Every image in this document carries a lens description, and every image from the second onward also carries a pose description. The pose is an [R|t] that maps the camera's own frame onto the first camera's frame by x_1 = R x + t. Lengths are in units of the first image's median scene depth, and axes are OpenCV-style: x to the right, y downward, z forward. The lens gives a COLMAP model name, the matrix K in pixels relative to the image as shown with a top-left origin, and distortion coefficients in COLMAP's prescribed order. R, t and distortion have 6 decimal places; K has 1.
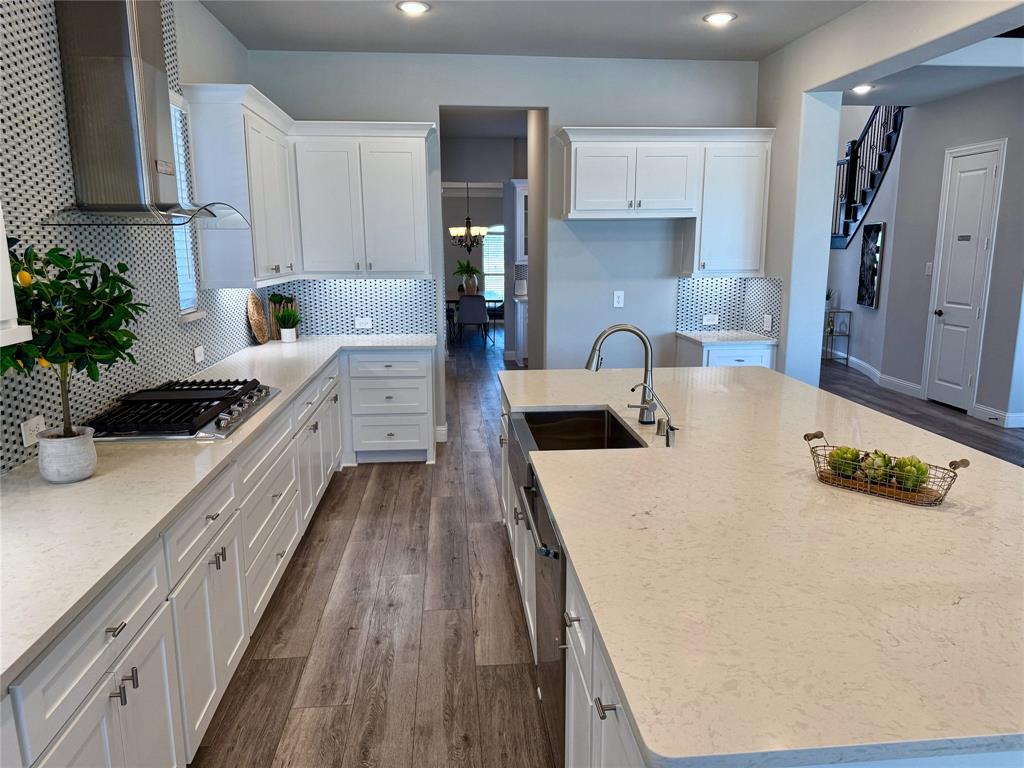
lens RADIAL K [[718.9, 0, 516.7], [0, 718.9, 386.6], [0, 0, 1]] dist [0.030042, -0.033225]
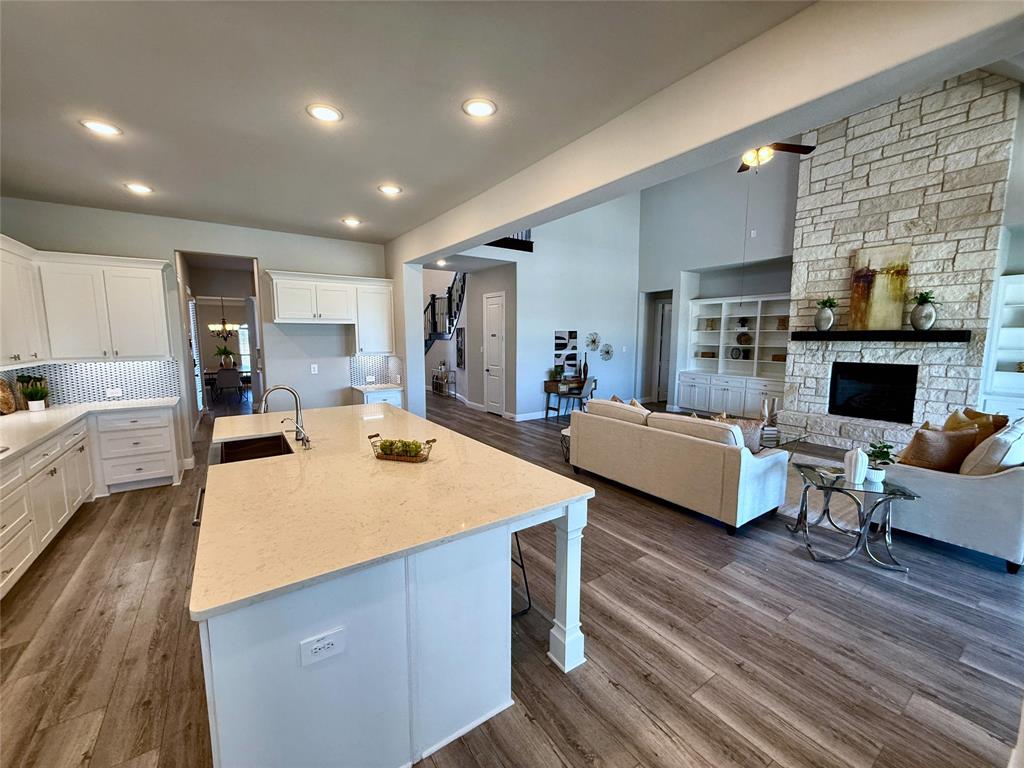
lens RADIAL K [[408.2, 0, 509.6], [0, 408.2, 381.5], [0, 0, 1]] dist [-0.004422, 0.000963]
pose [[0.870891, -0.050799, 0.488844, 0.082168], [0.090671, 0.994178, -0.058222, 0.007343], [-0.483041, 0.095029, 0.870426, -0.083016]]
